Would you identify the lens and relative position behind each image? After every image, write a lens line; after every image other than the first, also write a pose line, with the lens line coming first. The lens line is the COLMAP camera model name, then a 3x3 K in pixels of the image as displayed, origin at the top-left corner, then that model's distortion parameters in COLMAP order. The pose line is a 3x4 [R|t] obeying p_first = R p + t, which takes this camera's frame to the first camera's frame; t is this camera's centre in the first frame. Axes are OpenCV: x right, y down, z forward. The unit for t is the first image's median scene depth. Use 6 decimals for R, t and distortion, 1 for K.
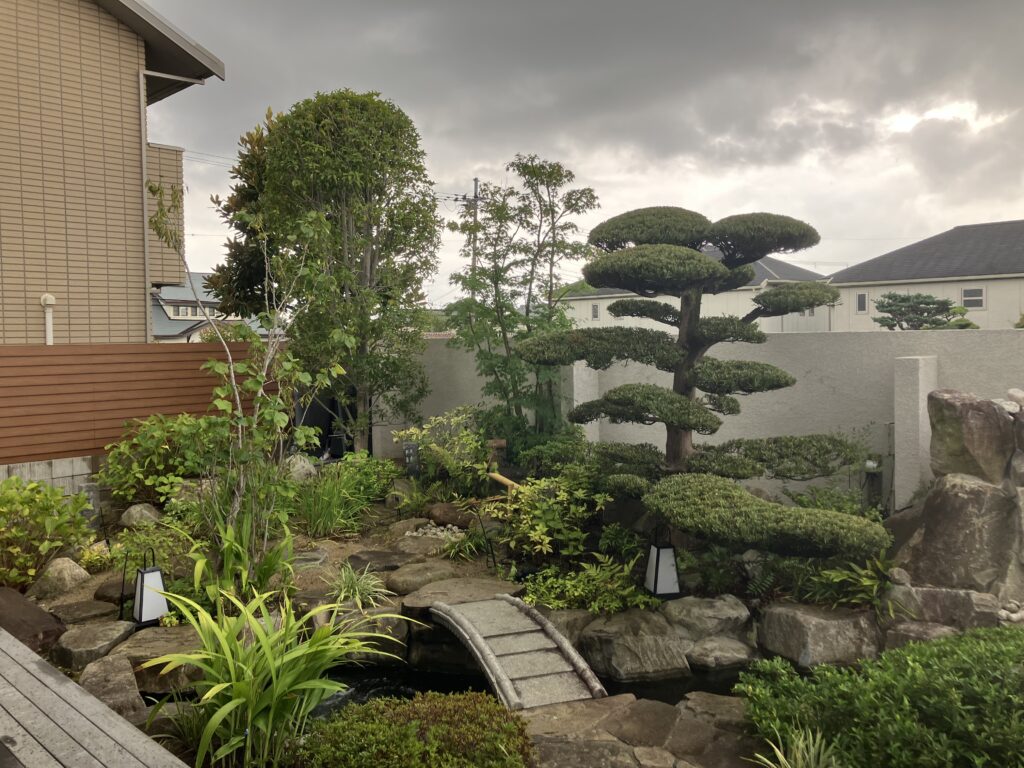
lens RADIAL K [[843.2, 0, 500.3], [0, 843.2, 384.1], [0, 0, 1]] dist [0.037205, -0.036789]
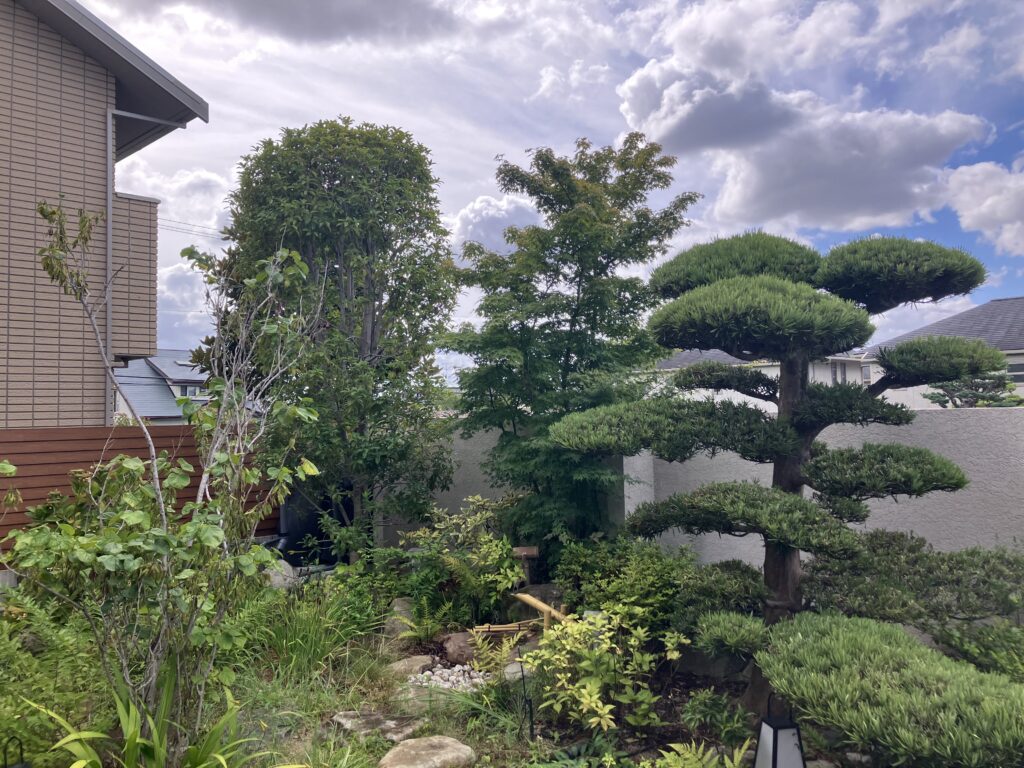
lens RADIAL K [[843.2, 0, 500.3], [0, 843.2, 384.1], [0, 0, 1]] dist [0.037205, -0.036789]
pose [[0.999696, -0.006032, -0.023892, -0.008432], [0.003771, 0.995608, -0.093549, -0.010916], [0.024351, 0.093430, 0.995328, 0.186149]]
